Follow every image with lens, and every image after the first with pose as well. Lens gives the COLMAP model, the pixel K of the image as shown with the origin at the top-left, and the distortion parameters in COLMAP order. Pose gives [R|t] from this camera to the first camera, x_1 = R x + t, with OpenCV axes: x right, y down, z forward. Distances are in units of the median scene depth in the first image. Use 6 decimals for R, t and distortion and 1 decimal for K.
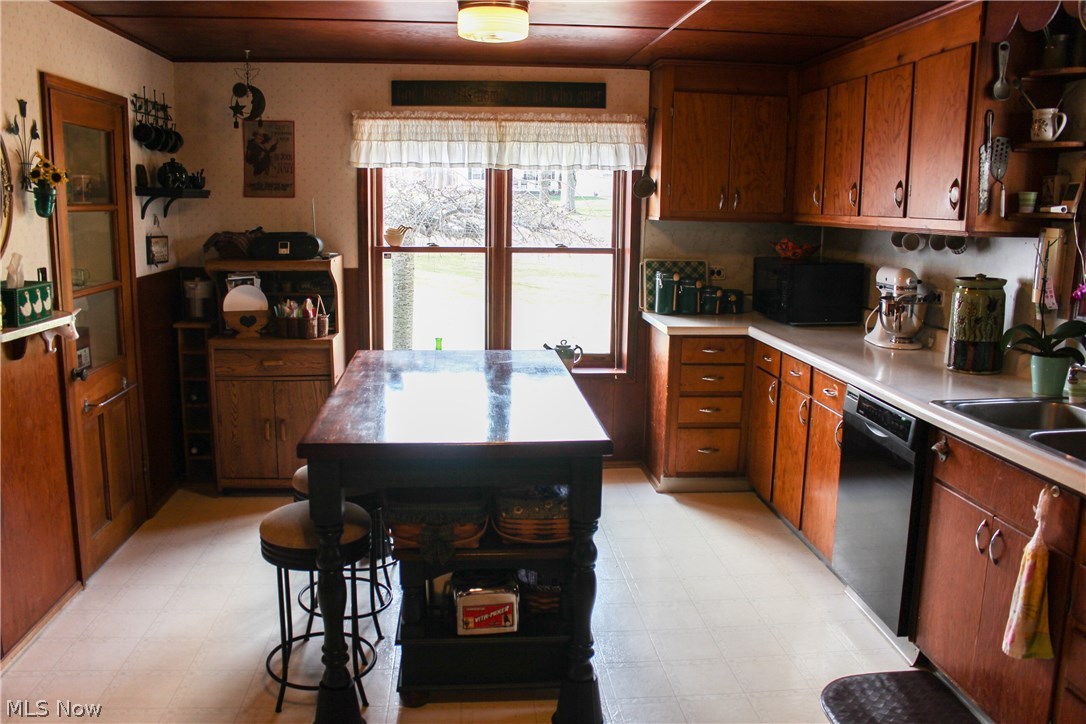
lens RADIAL K [[908.0, 0, 543.0], [0, 908.0, 362.0], [0, 0, 1]] dist [-0.151342, 0.128933]
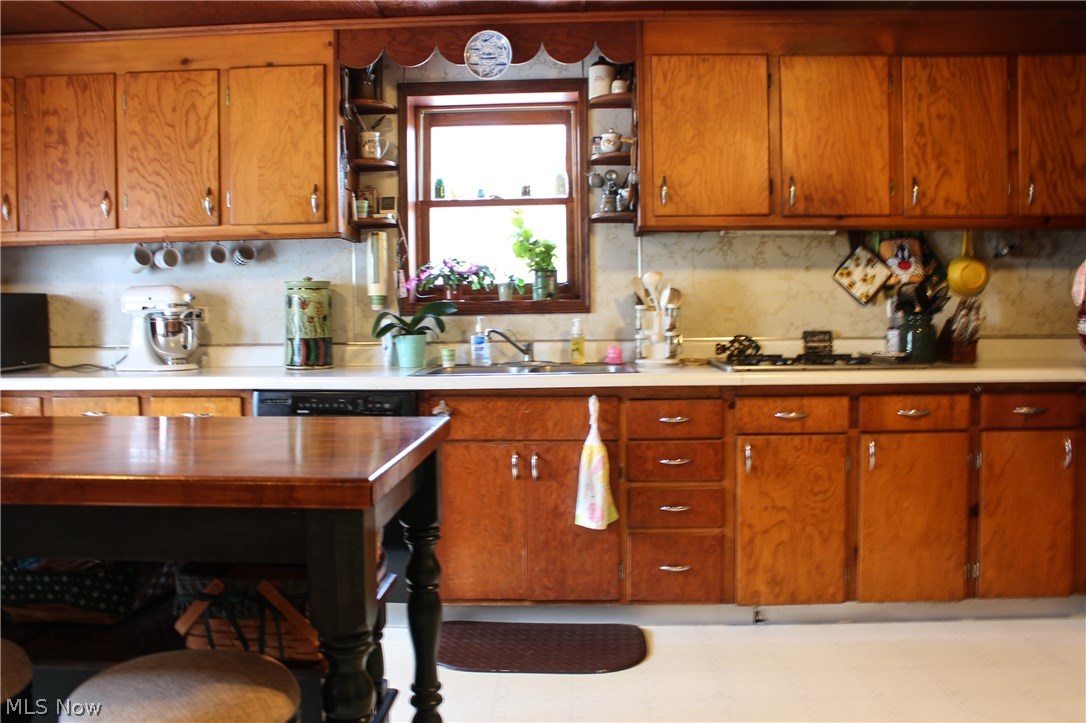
lens RADIAL K [[908.0, 0, 543.0], [0, 908.0, 361.5], [0, 0, 1]] dist [-0.151342, 0.128933]
pose [[0.122635, -0.061350, 0.990554, -0.409524], [0.185109, 0.981987, 0.037902, 0.009683], [-0.975036, 0.178712, 0.131783, 0.431573]]
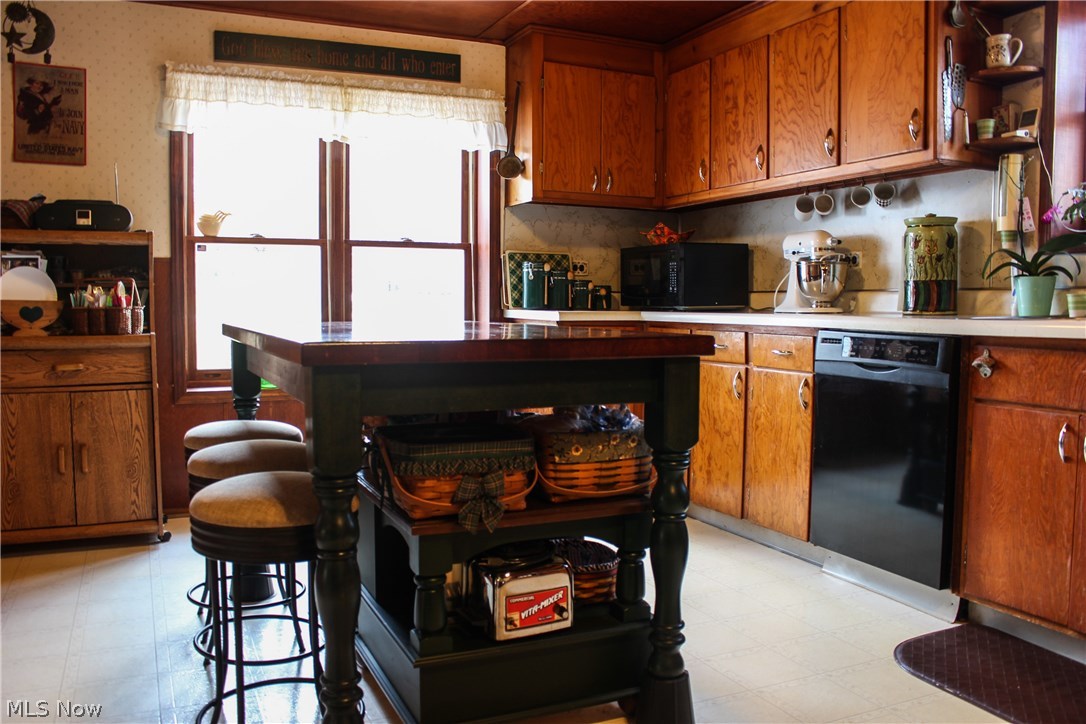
lens RADIAL K [[908.0, 0, 543.0], [0, 908.0, 362.0], [0, 0, 1]] dist [-0.151342, 0.128933]
pose [[0.941400, -0.030669, 0.335894, -0.173370], [0.067645, 0.992792, -0.098937, 0.094795], [-0.330438, 0.115861, 0.936689, 0.179940]]
